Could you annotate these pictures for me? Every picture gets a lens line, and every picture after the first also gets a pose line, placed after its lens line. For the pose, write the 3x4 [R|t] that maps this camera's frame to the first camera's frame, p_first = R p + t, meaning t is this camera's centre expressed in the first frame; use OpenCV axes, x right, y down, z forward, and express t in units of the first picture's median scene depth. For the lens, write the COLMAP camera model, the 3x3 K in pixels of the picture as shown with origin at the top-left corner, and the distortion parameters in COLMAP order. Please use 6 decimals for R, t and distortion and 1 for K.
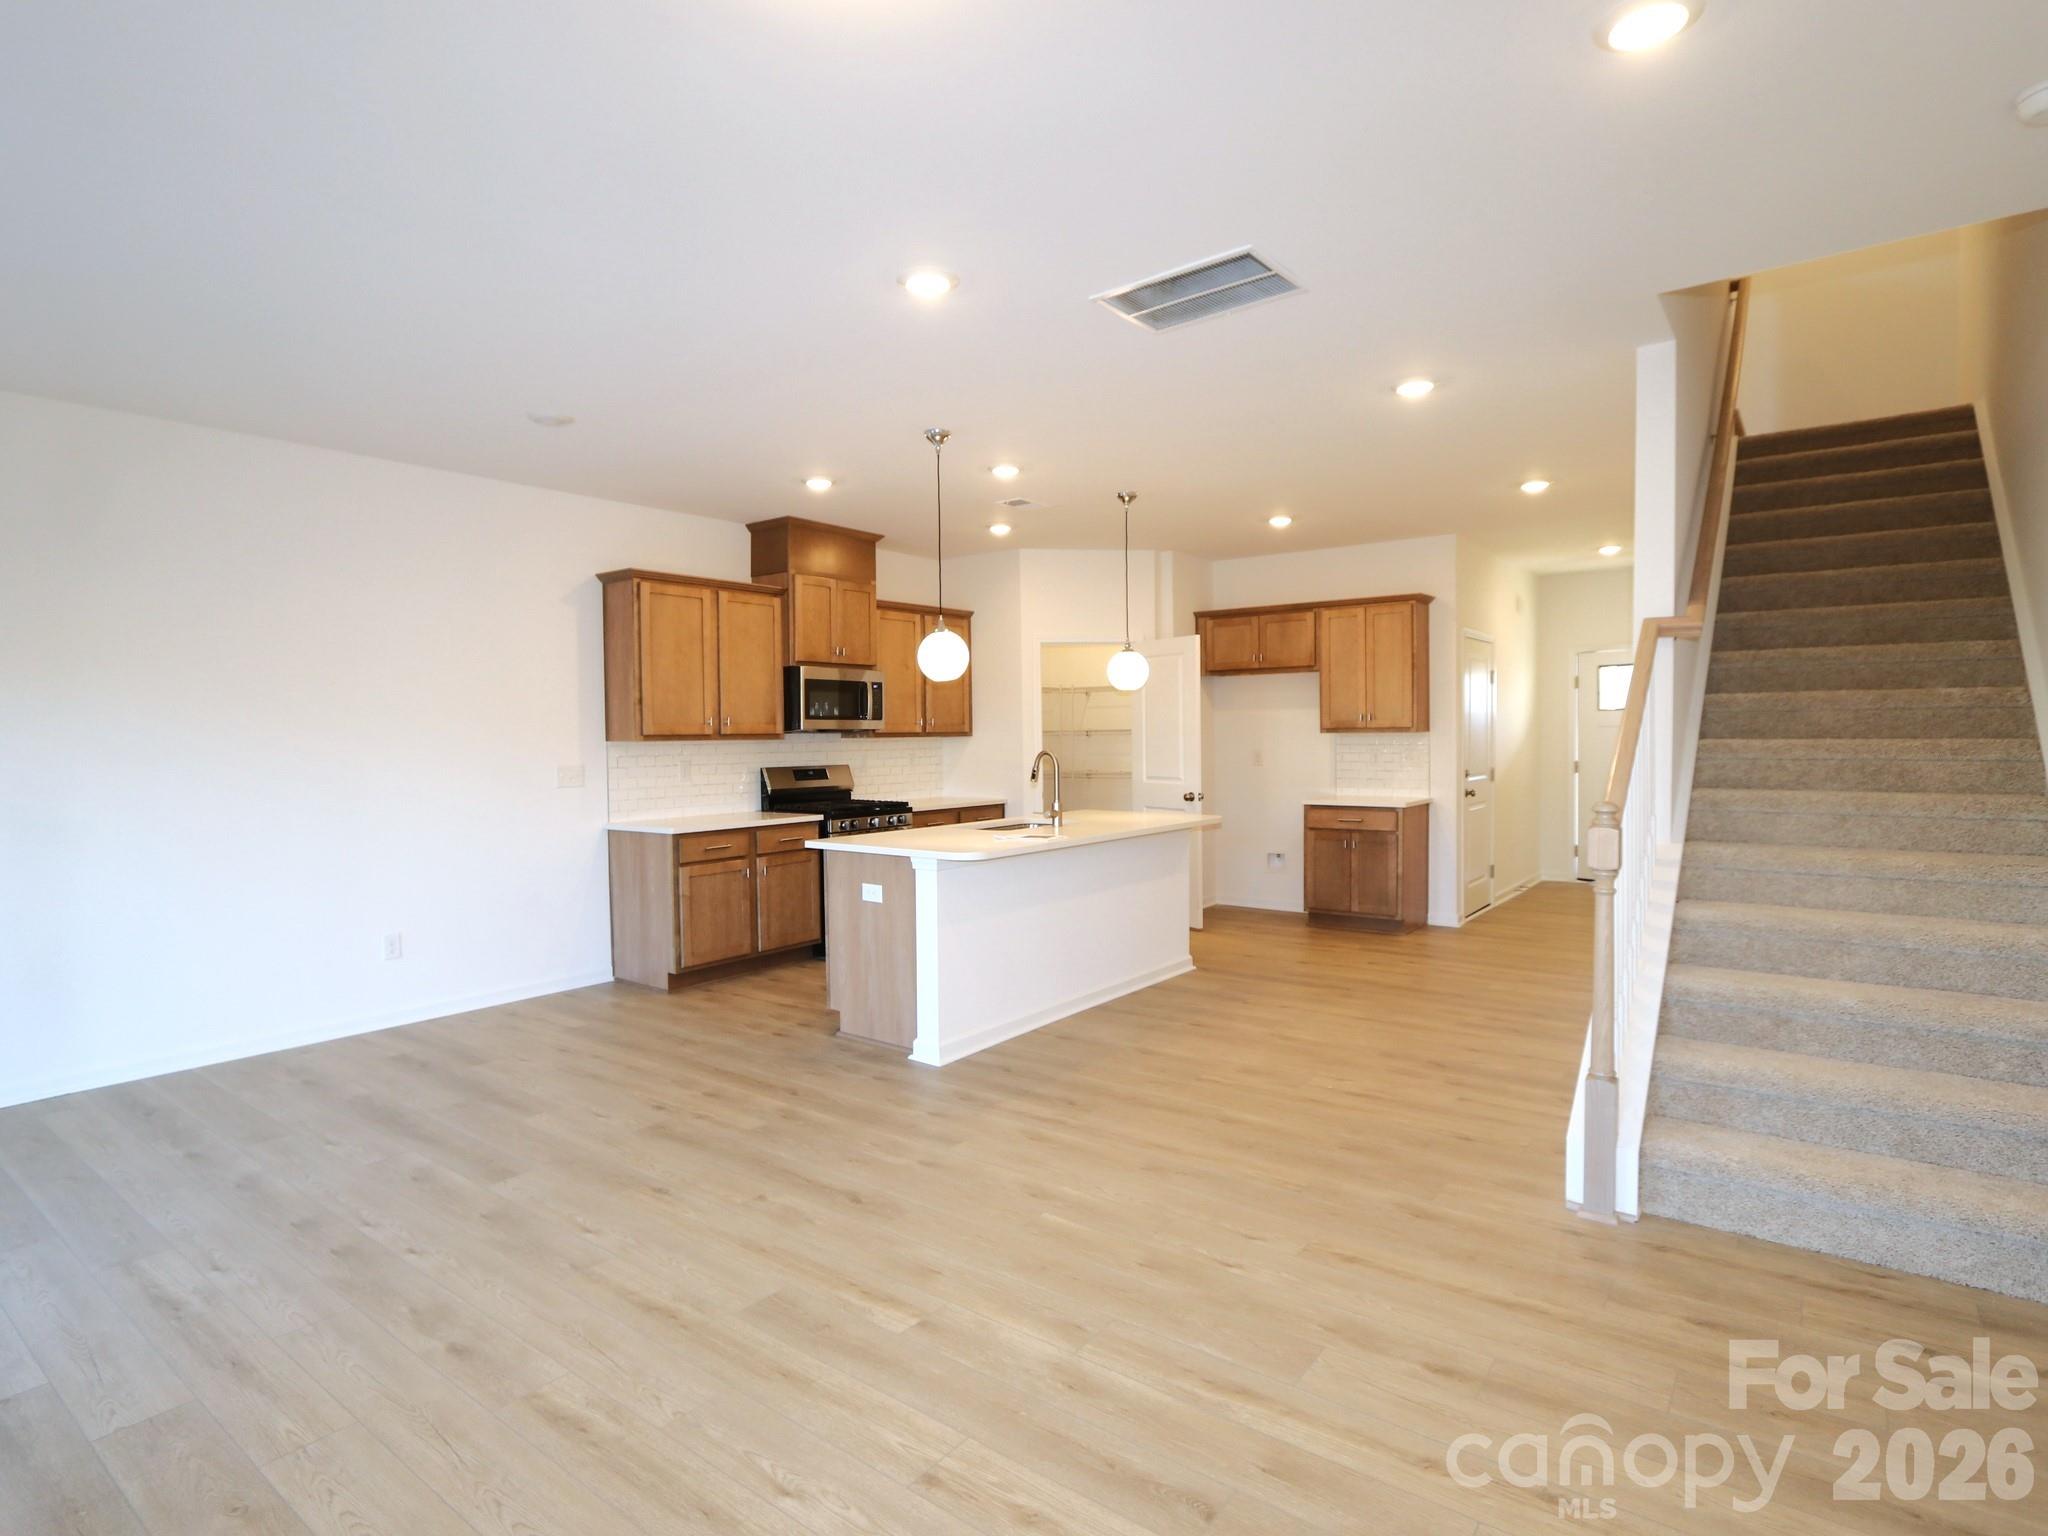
lens RADIAL K [[1069.1, 0, 999.2], [0, 1069.1, 773.1], [0, 0, 1]] dist [-0.013247, 0.001022]
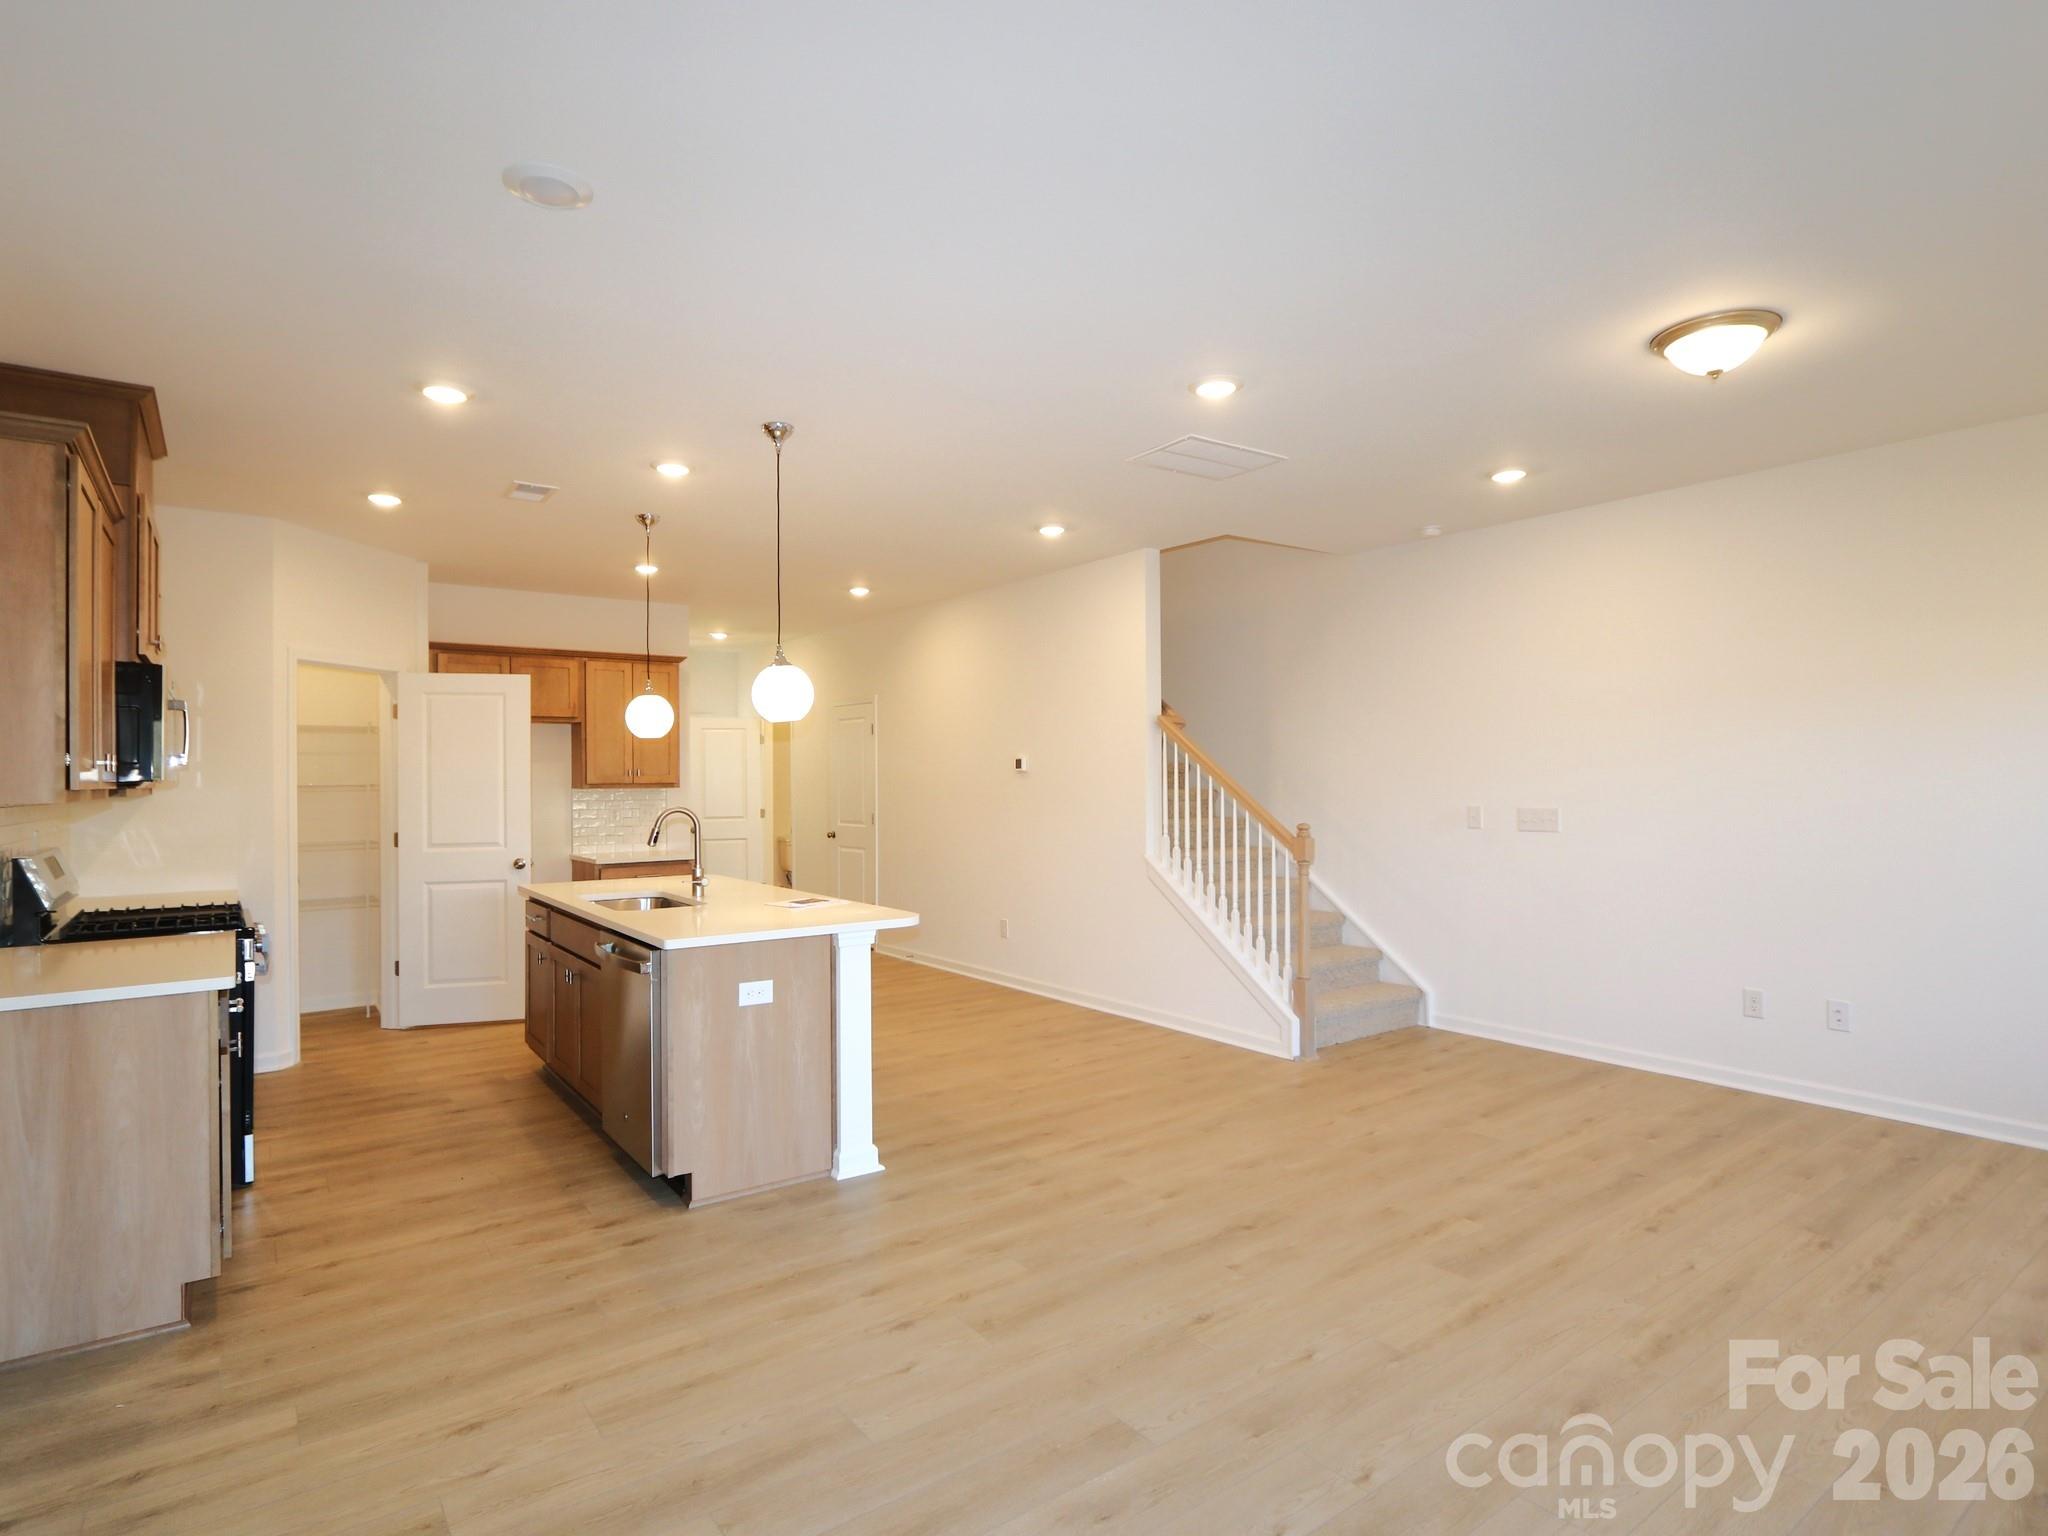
lens RADIAL K [[1069.1, 0, 999.2], [0, 1069.1, 773.1], [0, 0, 1]] dist [-0.013247, 0.001022]
pose [[0.280786, 0.015256, 0.959649, -0.543383], [0.038541, 0.998888, -0.027157, -0.012359], [-0.958996, 0.044611, 0.279886, 0.410963]]
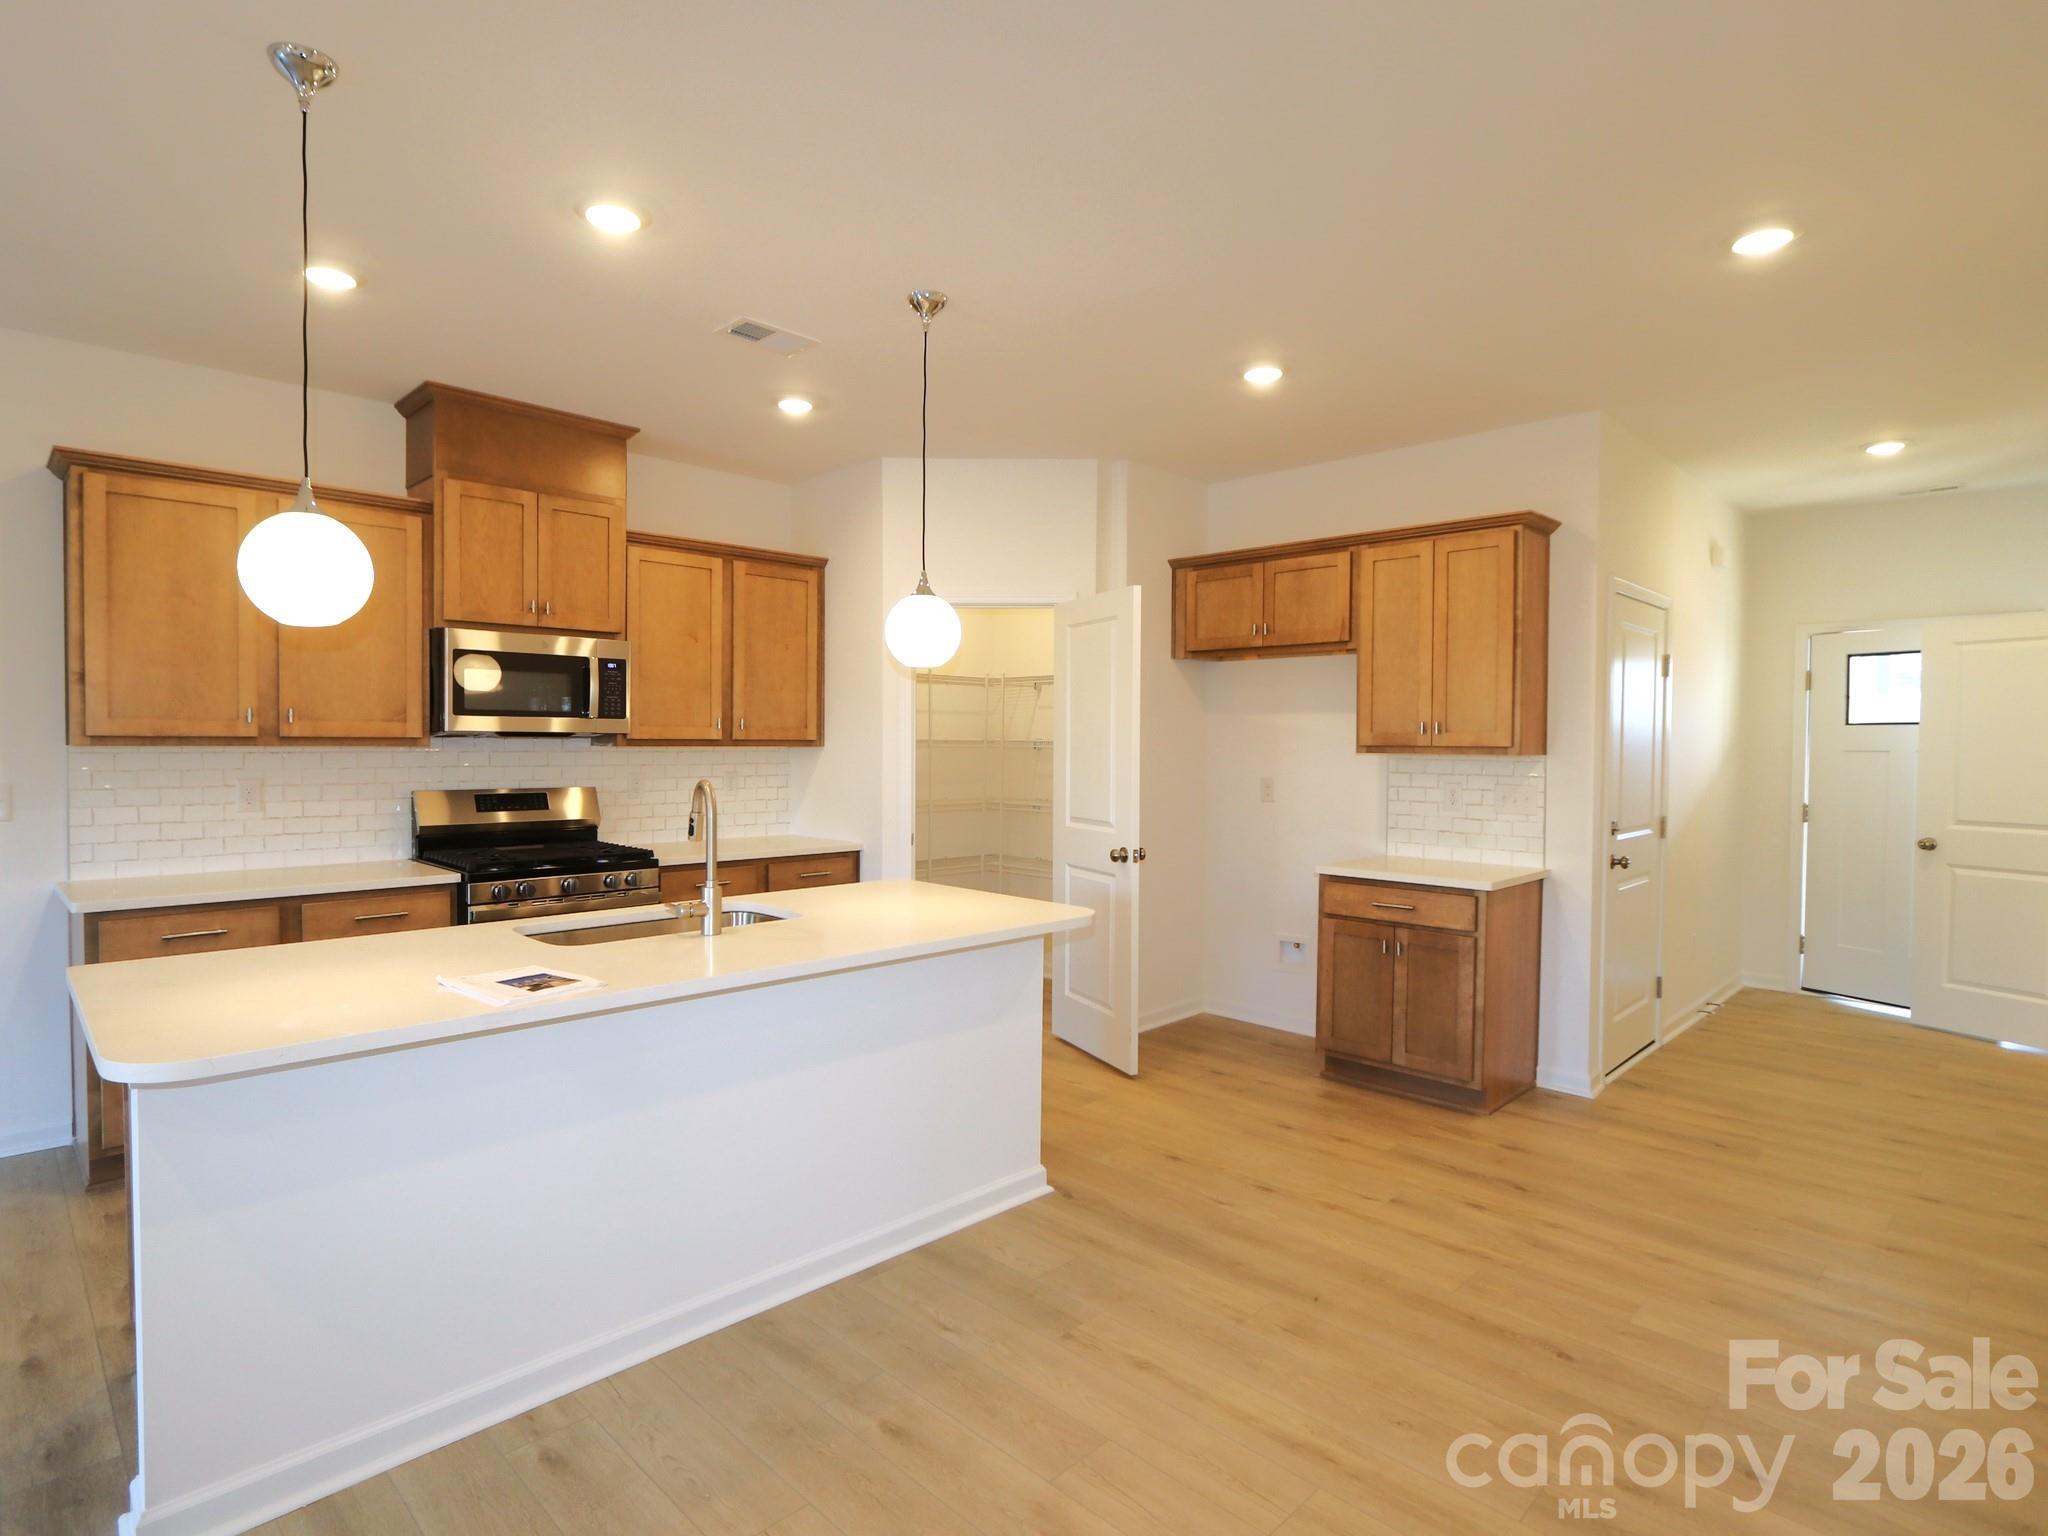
lens RADIAL K [[1069.1, 0, 999.2], [0, 1069.1, 773.1], [0, 0, 1]] dist [-0.013247, 0.001022]
pose [[0.990940, 0.023104, -0.132303, 0.195783], [-0.023904, 0.999704, -0.004464, -0.020336], [0.132161, 0.007586, 0.991199, 0.408440]]
